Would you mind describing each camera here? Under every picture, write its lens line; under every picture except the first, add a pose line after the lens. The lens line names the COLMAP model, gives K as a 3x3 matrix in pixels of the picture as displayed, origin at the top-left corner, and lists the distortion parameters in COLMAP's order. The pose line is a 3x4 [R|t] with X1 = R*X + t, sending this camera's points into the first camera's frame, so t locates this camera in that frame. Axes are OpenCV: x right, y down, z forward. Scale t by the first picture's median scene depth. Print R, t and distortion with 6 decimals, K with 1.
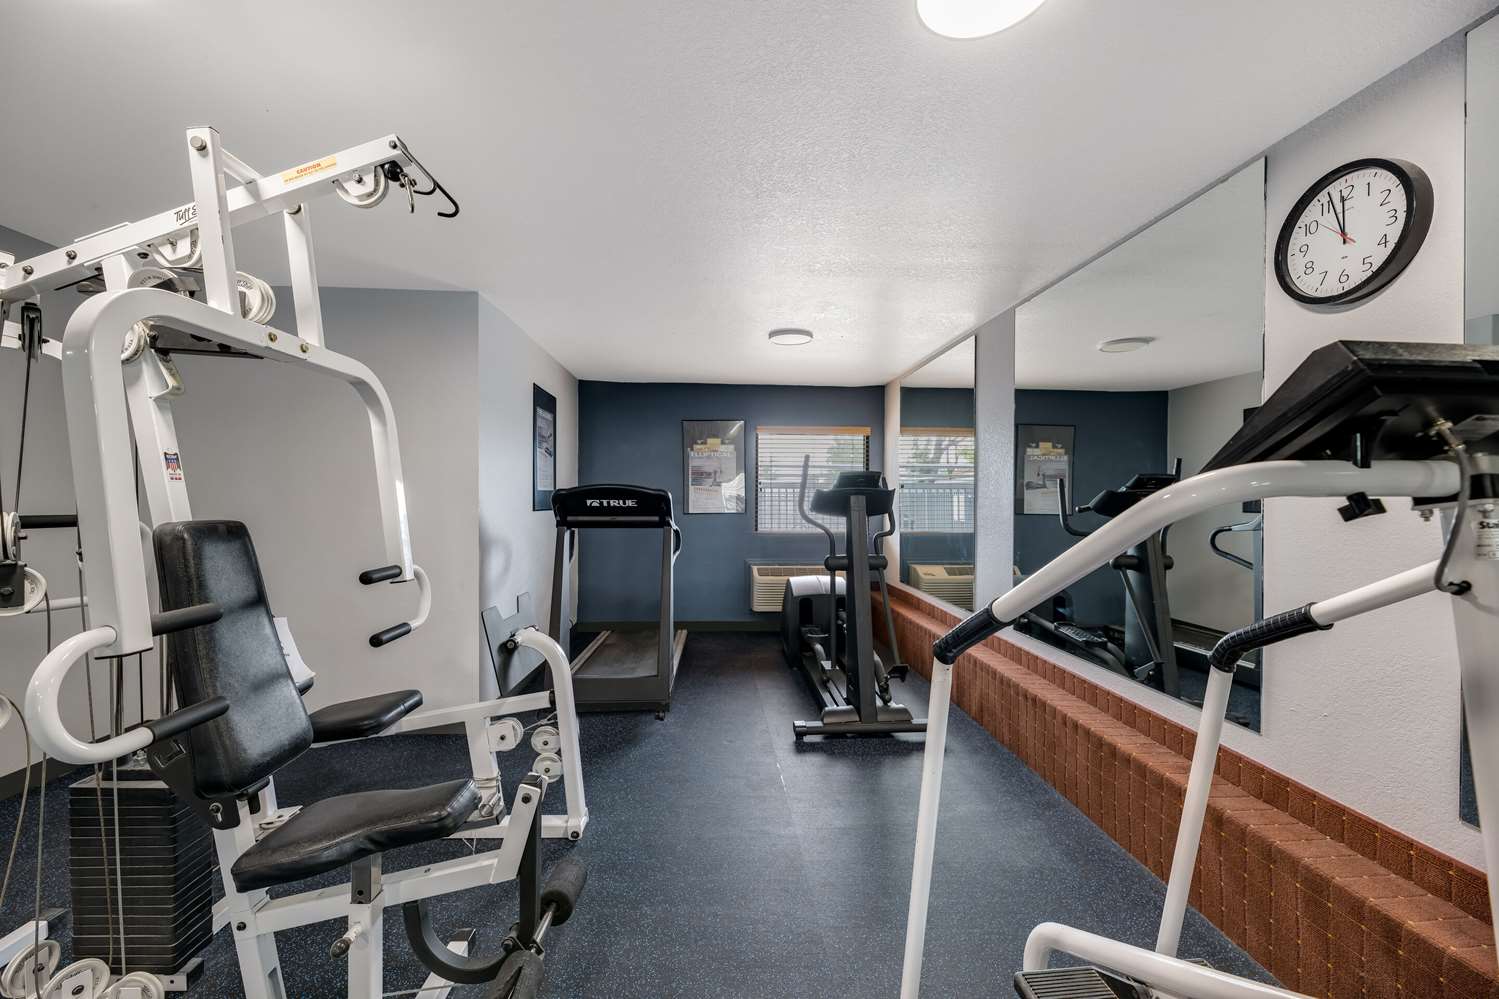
lens RADIAL K [[587.7, 0, 749.5], [0, 587.7, 499.5], [0, 0, 1]] dist [-0.001263, -0.000228]
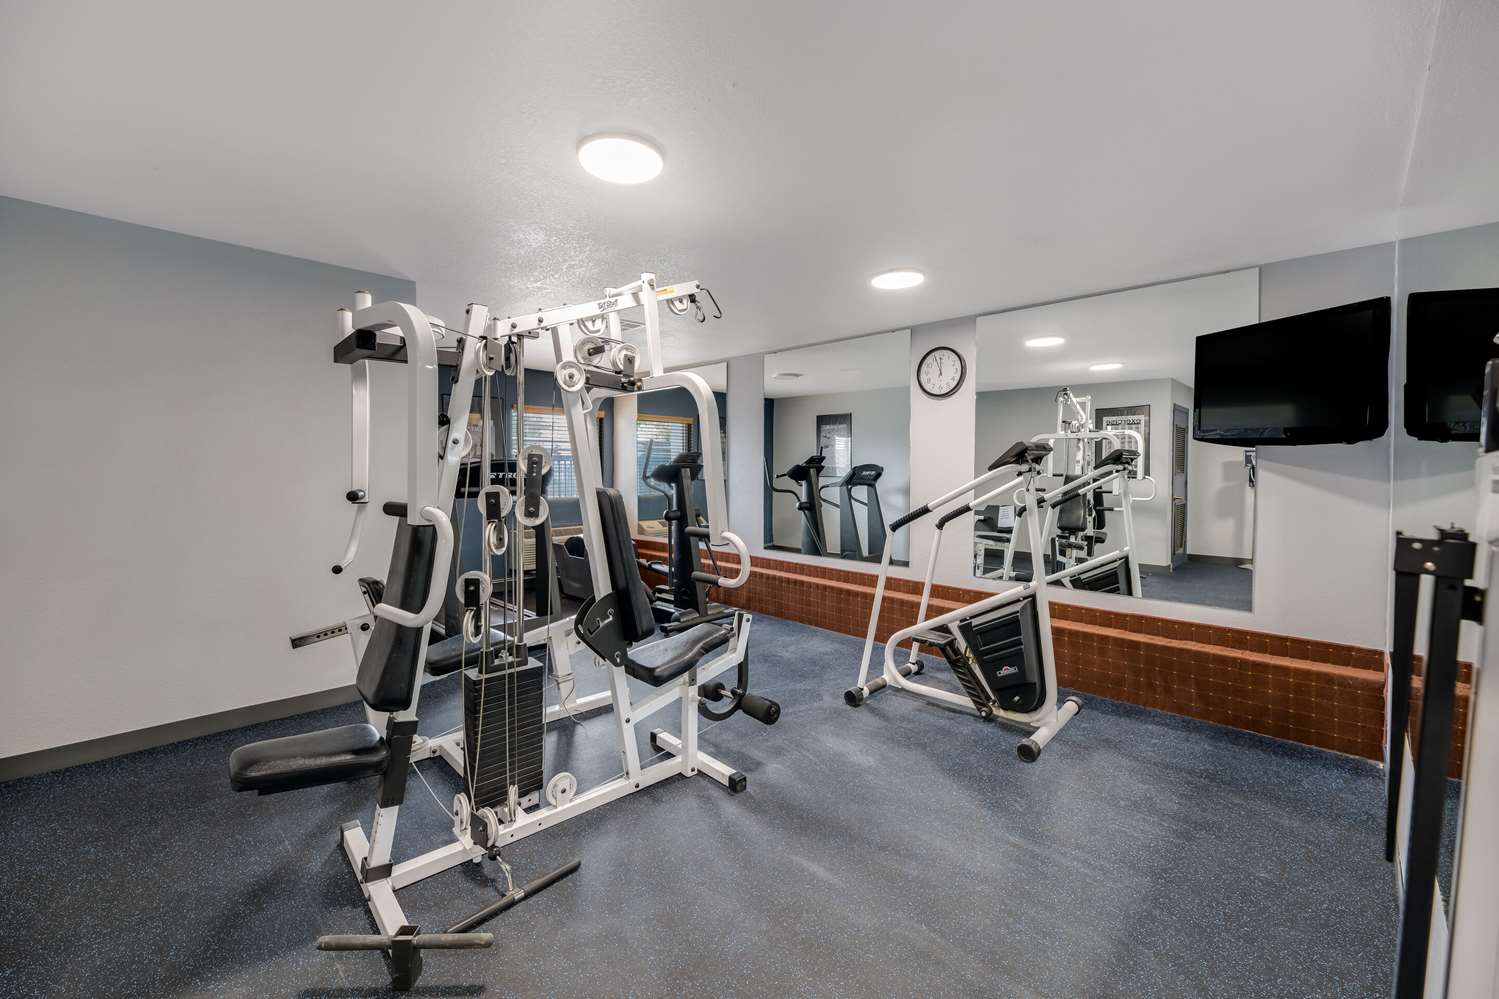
lens RADIAL K [[598.7, 0, 752.1], [0, 598.7, 484.6], [0, 0, 1]] dist [0.000119, -0.000011]
pose [[0.739169, -0.024478, 0.673075, -1.524675], [0.008512, 0.999599, 0.027006, -0.013197], [-0.673466, -0.014232, 0.739081, -0.474706]]
